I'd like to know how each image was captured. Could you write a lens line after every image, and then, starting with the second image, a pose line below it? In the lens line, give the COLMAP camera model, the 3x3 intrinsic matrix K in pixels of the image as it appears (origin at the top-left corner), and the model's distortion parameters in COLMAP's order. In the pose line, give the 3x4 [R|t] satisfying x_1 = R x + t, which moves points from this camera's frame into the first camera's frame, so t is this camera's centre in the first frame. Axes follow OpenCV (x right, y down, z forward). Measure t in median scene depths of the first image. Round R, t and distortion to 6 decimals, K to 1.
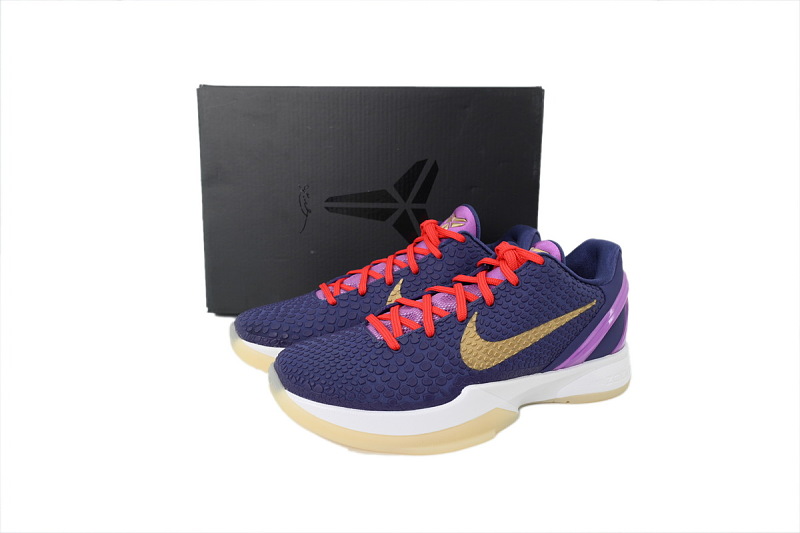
lens RADIAL K [[556.3, 0, 400.0], [0, 556.3, 266.5], [0, 0, 1]] dist [-0.000850, -0.000173]
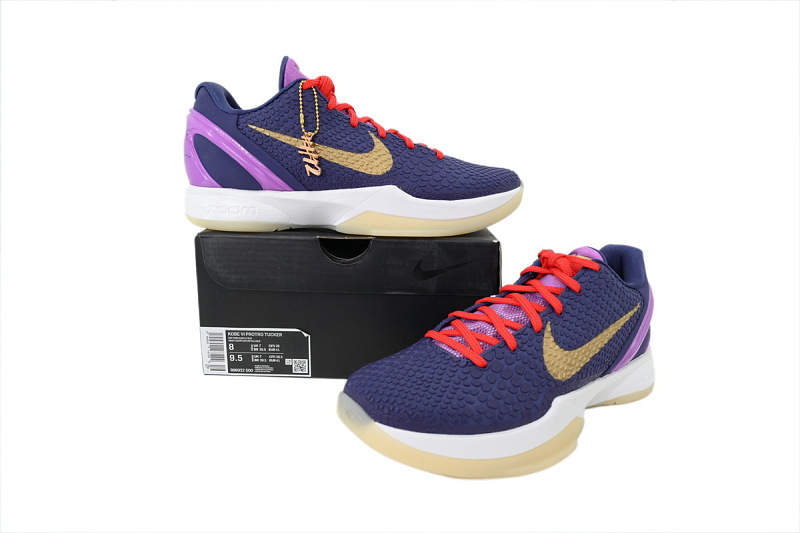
lens RADIAL K [[556.3, 0, 400.0], [0, 556.3, 266.5], [0, 0, 1]] dist [-0.000850, -0.000173]
pose [[0.964262, -0.035084, 0.262619, -0.376949], [0.037340, 0.999296, -0.003602, -0.022230], [-0.262307, 0.013280, 0.964893, 0.119660]]
